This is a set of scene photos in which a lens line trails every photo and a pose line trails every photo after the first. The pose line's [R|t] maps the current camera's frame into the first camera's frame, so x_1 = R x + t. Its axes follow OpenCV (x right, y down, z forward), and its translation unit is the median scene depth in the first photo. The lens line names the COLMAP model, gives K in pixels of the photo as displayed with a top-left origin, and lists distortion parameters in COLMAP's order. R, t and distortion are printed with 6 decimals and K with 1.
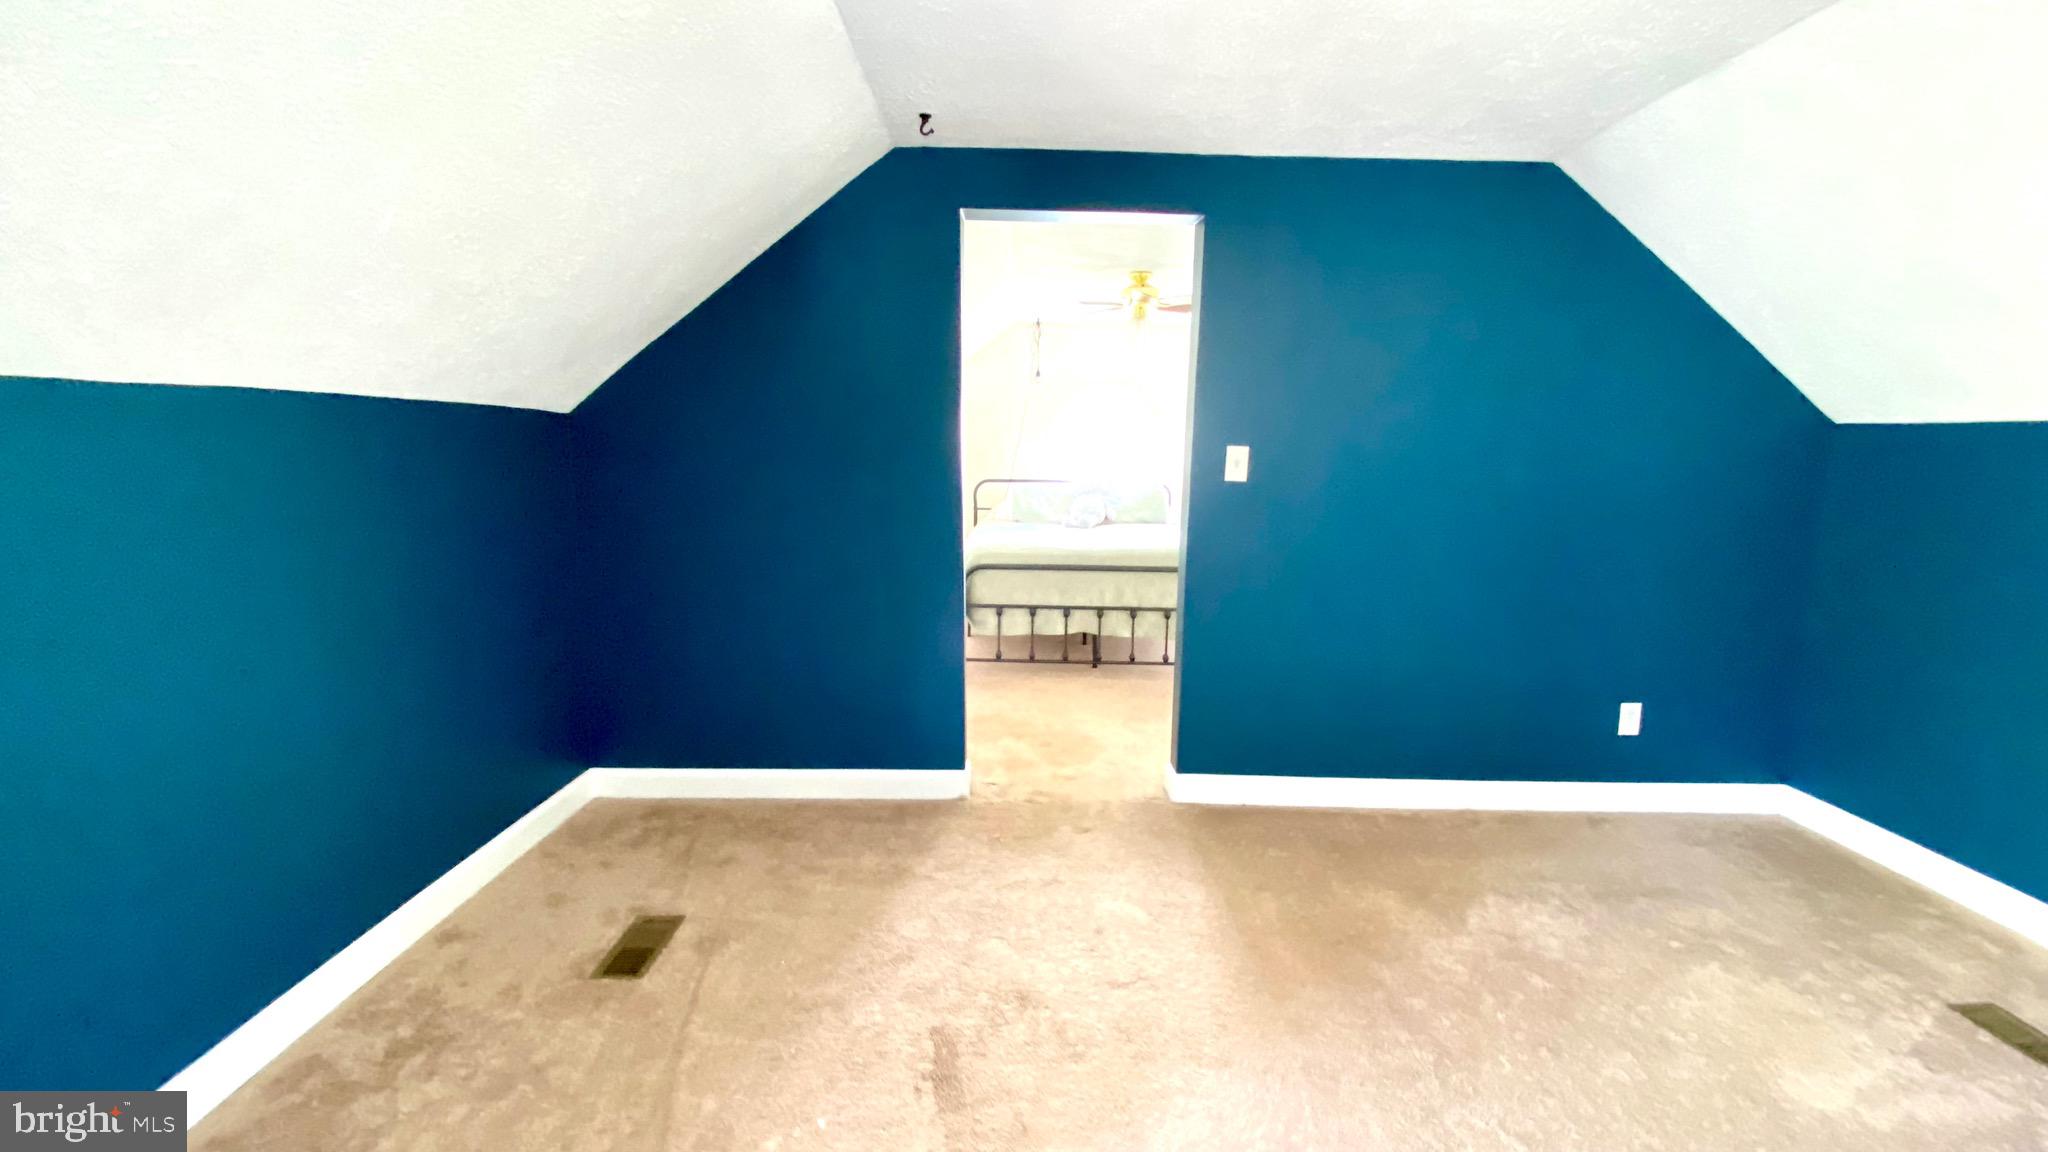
lens RADIAL K [[840.2, 0, 1028.2], [0, 840.2, 571.6], [0, 0, 1]] dist [0.070380, -0.044594]
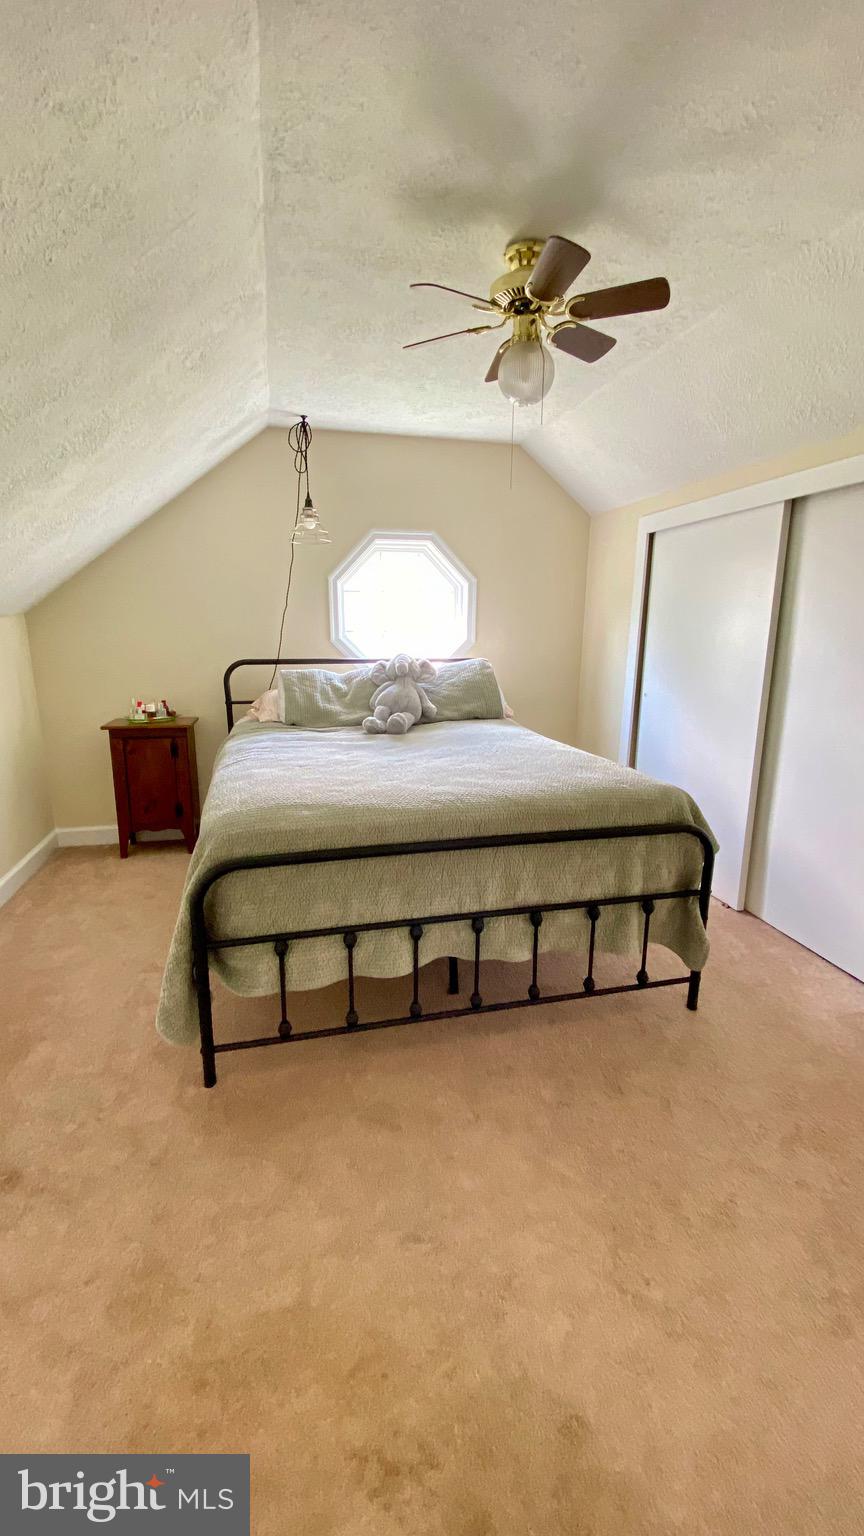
lens RADIAL K [[630.1, 0, 443.1], [0, 630.1, 757.6], [0, 0, 1]] dist [0.070380, -0.044594]
pose [[0.970211, -0.064164, 0.233608, -0.035558], [0.047442, 0.995939, 0.076514, -0.138257], [-0.237569, -0.063152, 0.969316, 0.987540]]
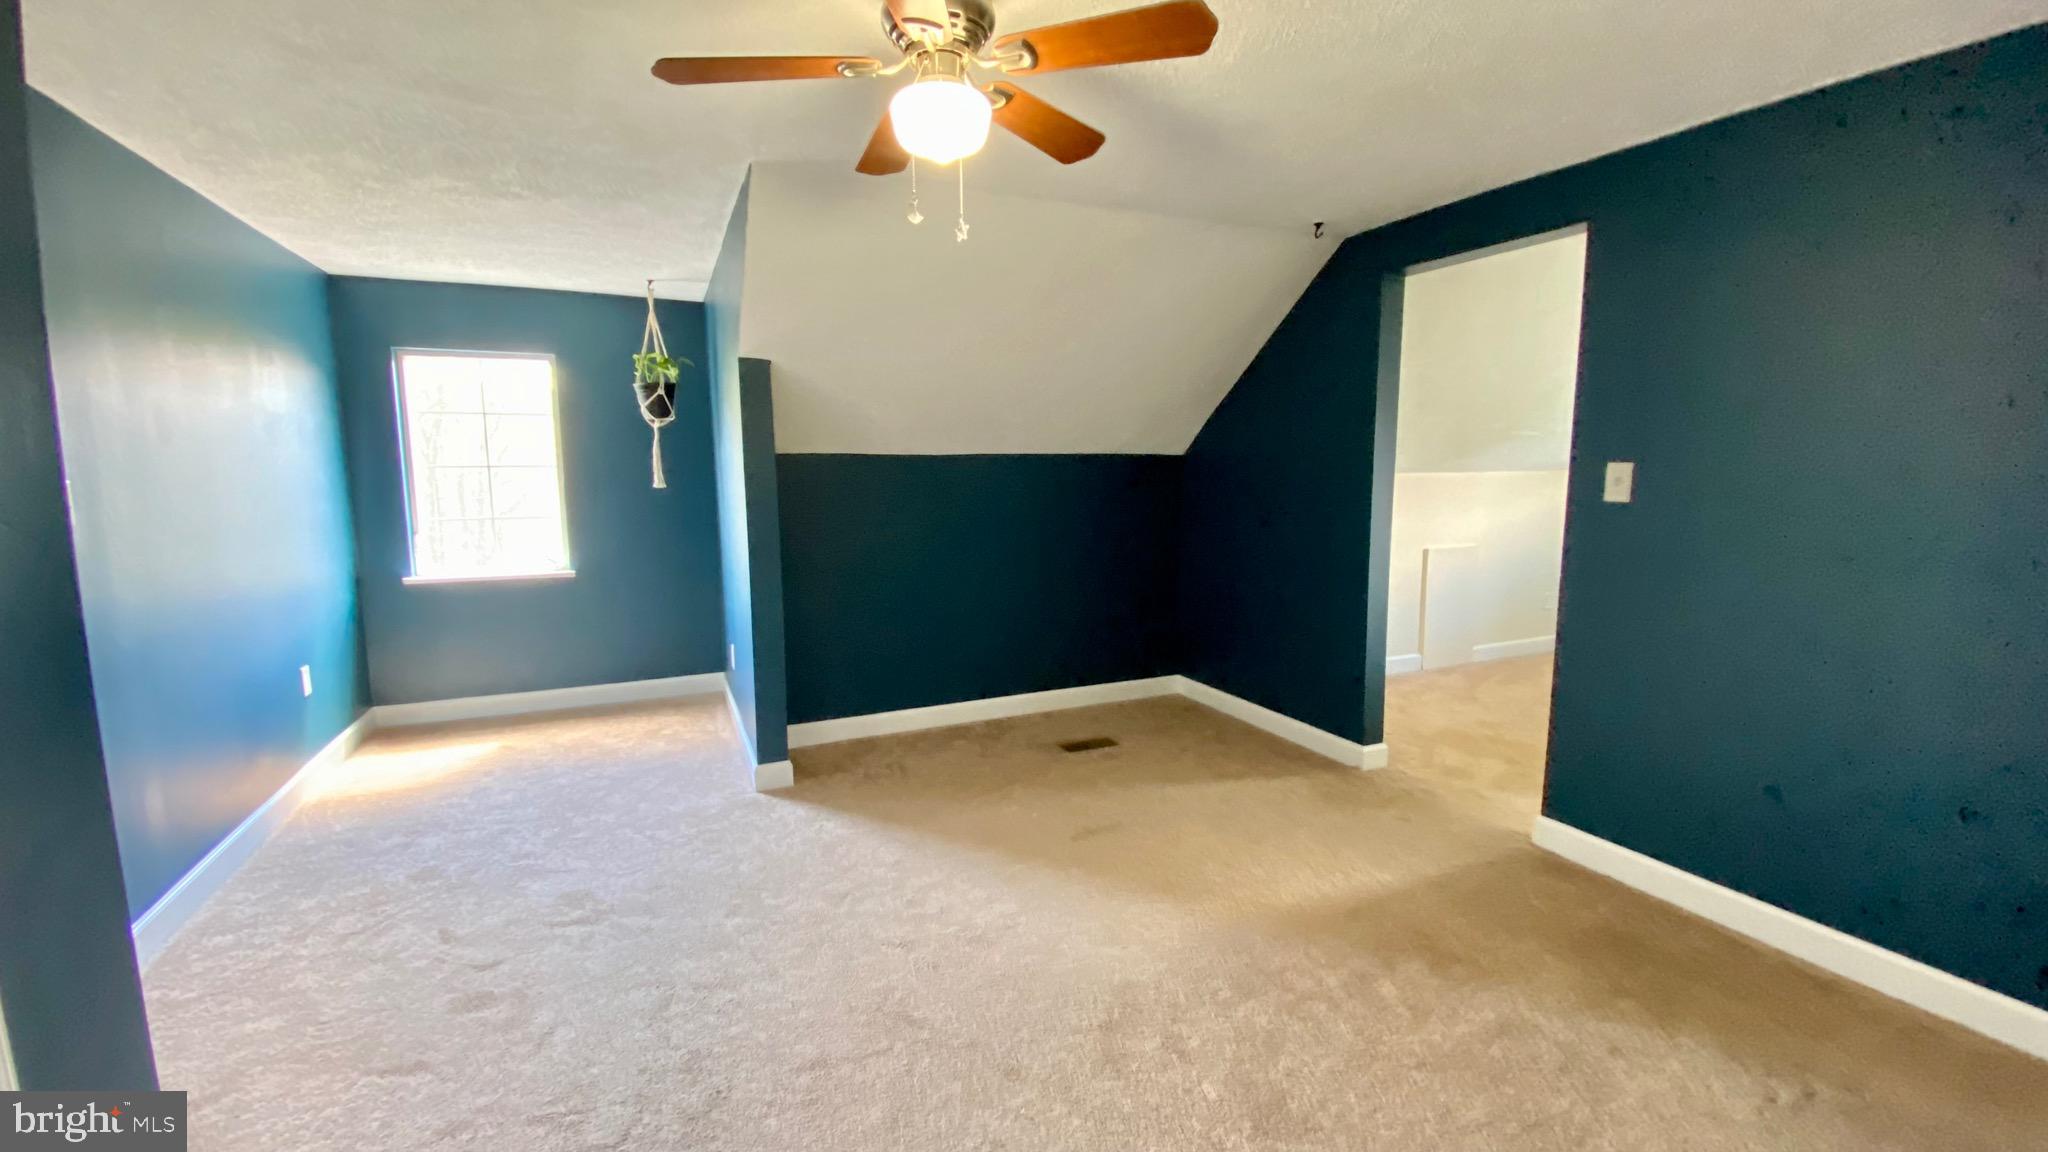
lens RADIAL K [[840.2, 0, 1028.2], [0, 840.2, 571.6], [0, 0, 1]] dist [0.070380, -0.044594]
pose [[0.404709, 0.094119, -0.909589, 0.822671], [-0.125448, 0.990999, 0.046727, 0.000302], [0.905800, 0.095195, 0.412874, 0.077158]]
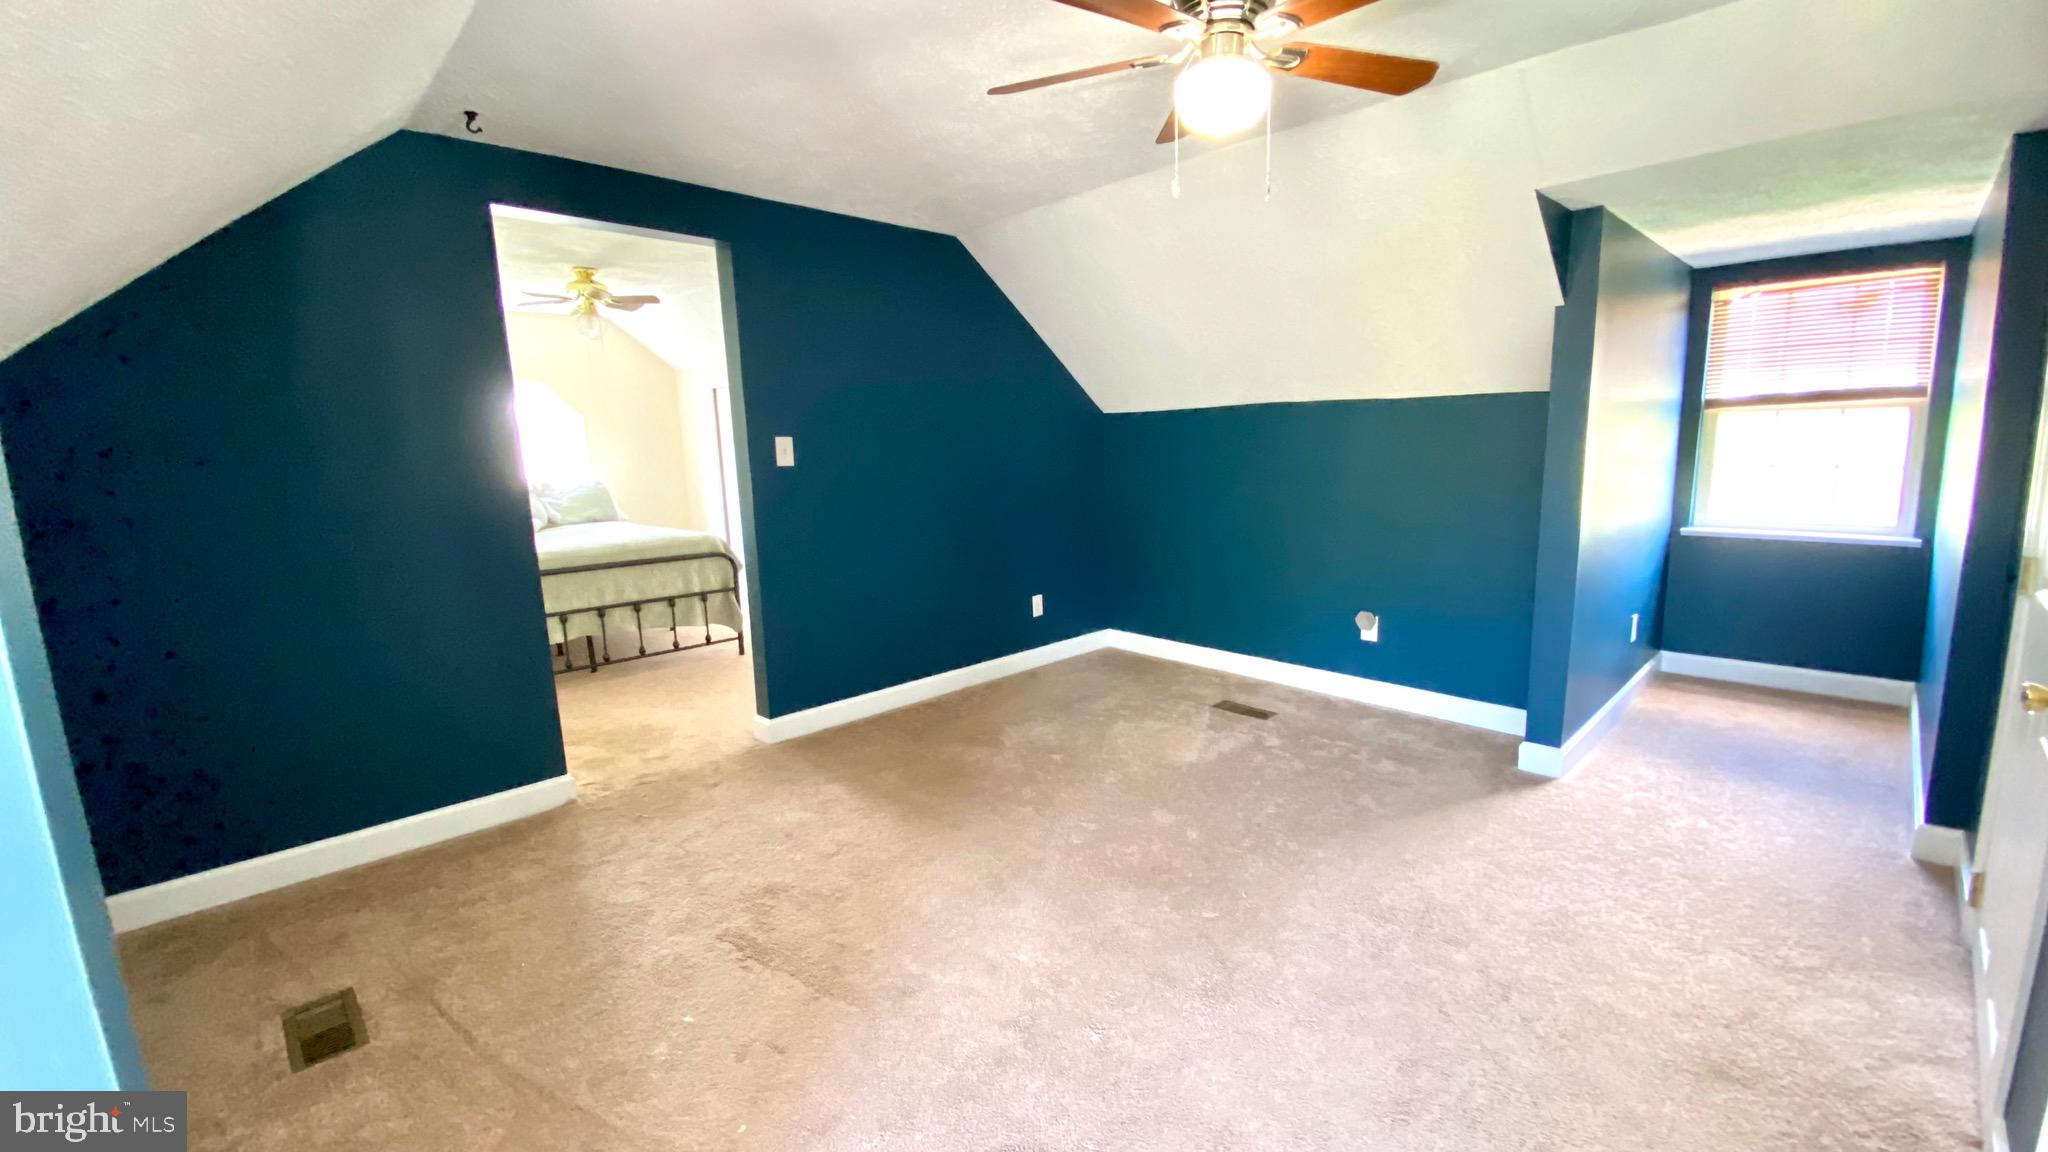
lens RADIAL K [[840.2, 0, 1028.2], [0, 840.2, 571.6], [0, 0, 1]] dist [0.070380, -0.044594]
pose [[0.731092, -0.146634, 0.666335, -0.328015], [0.140604, 0.988049, 0.063163, 0.014199], [-0.667634, 0.047511, 0.742972, -0.121178]]
